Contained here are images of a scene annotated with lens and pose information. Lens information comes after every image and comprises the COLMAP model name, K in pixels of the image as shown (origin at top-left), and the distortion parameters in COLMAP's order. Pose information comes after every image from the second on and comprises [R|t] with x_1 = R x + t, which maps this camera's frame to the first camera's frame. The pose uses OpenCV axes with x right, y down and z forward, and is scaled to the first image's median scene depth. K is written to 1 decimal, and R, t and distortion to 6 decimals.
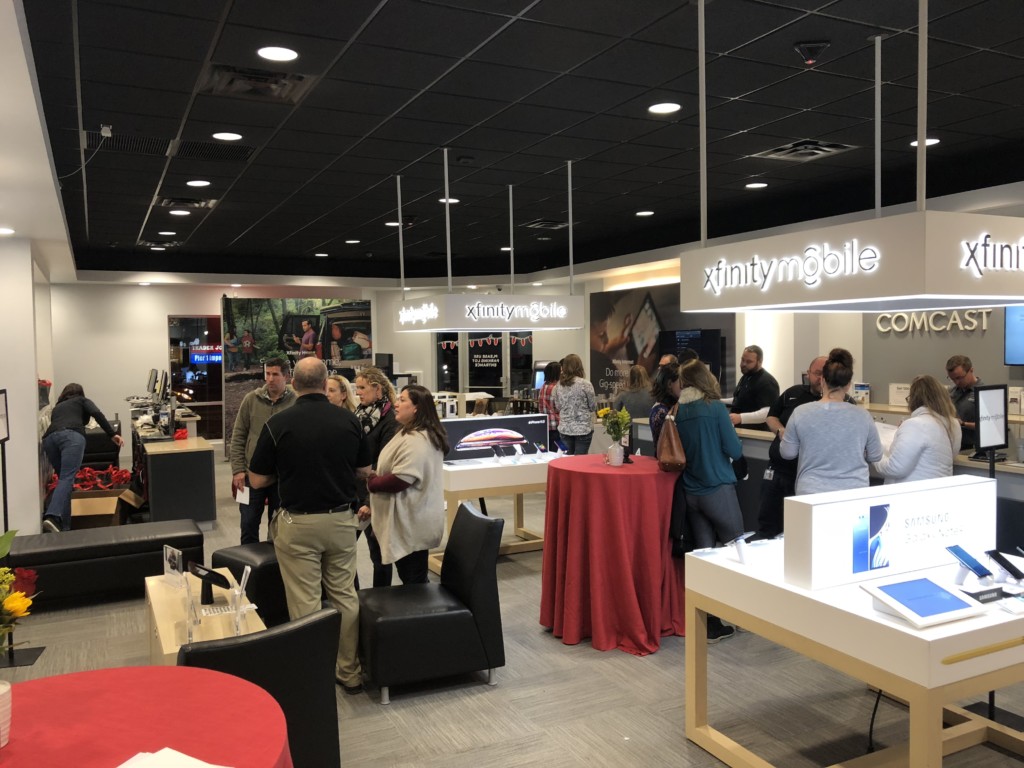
lens RADIAL K [[844.5, 0, 513.4], [0, 844.5, 383.9], [0, 0, 1]] dist [0.037557, -0.013075]
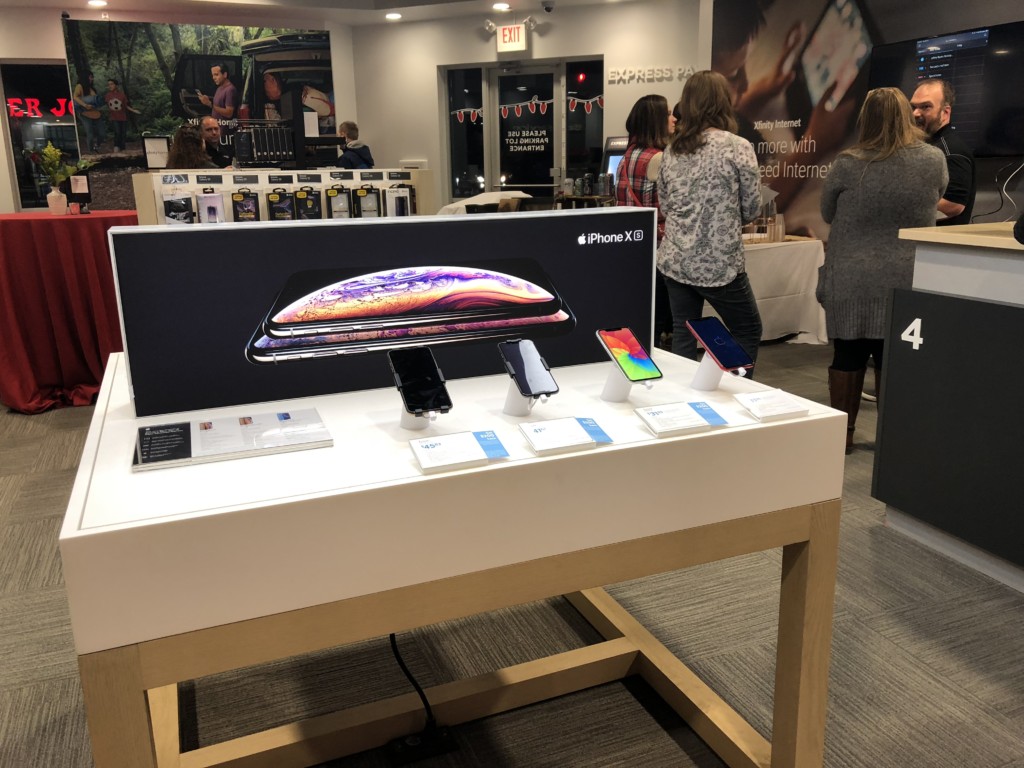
lens RADIAL K [[844.5, 0, 513.8], [0, 844.5, 376.9], [0, 0, 1]] dist [0.037557, -0.013075]
pose [[0.996734, 0.014700, -0.079406, 0.010508], [0.001560, 0.979605, 0.200928, 0.019298], [0.080741, -0.200396, 0.976382, 0.406113]]
